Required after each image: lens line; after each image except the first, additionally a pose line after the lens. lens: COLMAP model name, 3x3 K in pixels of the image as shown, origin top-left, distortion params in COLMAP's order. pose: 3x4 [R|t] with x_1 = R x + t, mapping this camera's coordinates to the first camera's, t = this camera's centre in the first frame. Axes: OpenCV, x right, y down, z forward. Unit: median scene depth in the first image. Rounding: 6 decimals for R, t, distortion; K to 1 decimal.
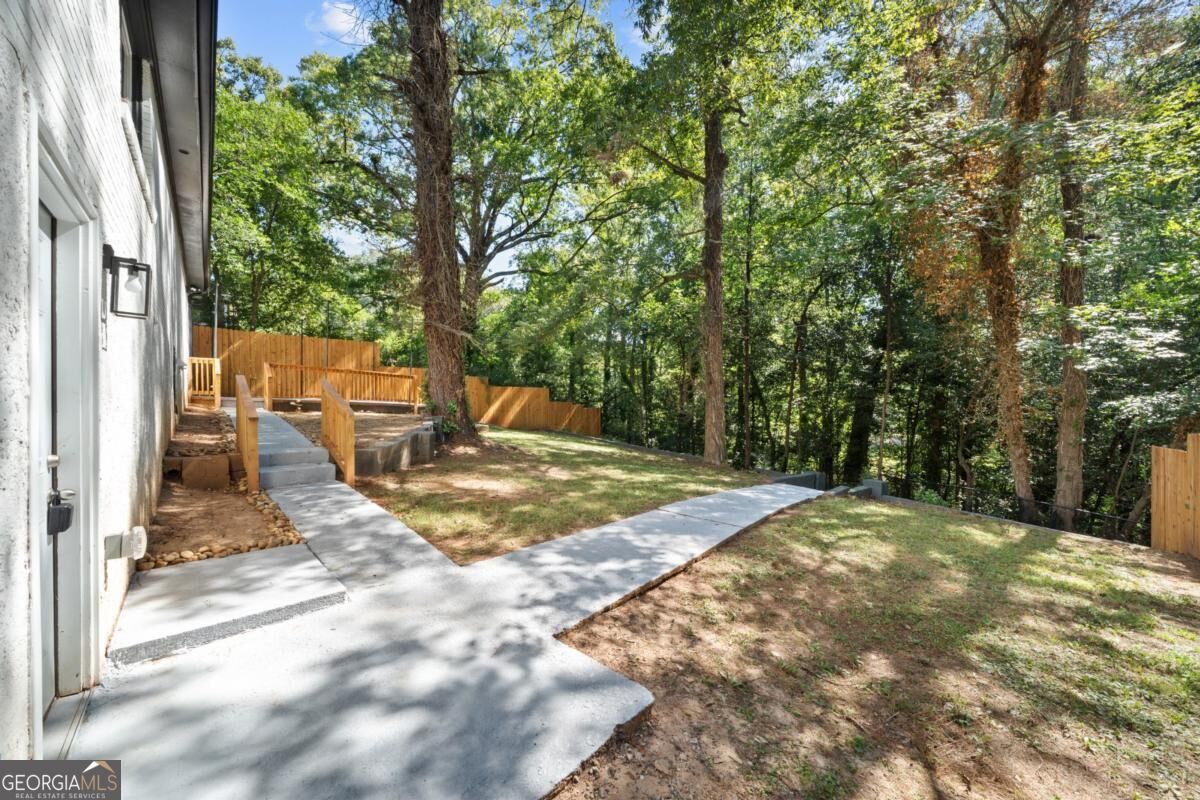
lens RADIAL K [[410.6, 0, 600.0], [0, 410.6, 400.0], [0, 0, 1]] dist [0.014956, -0.002734]
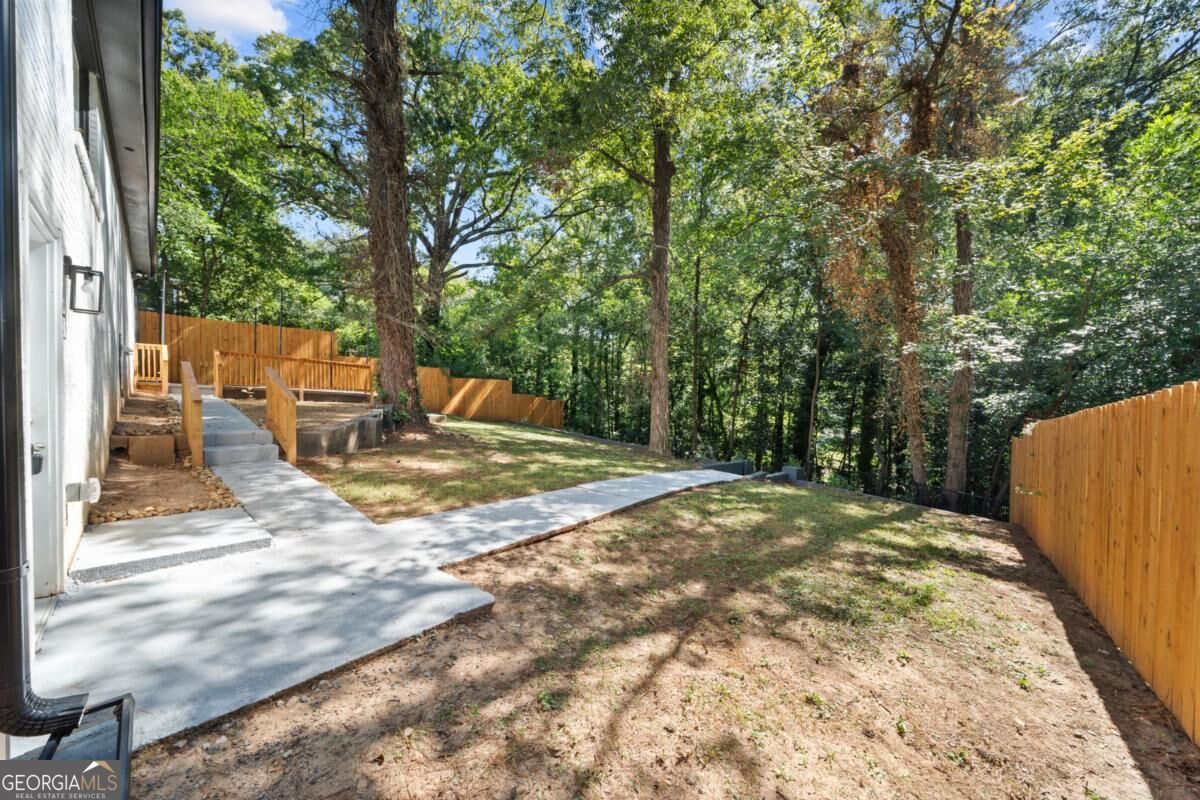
lens RADIAL K [[410.6, 0, 600.0], [0, 410.6, 400.0], [0, 0, 1]] dist [0.014956, -0.002734]
pose [[0.998086, 0.012523, 0.060559, 0.075454], [-0.013389, 0.999814, 0.013905, 0.005911], [-0.060373, -0.014690, 0.998068, -0.076436]]
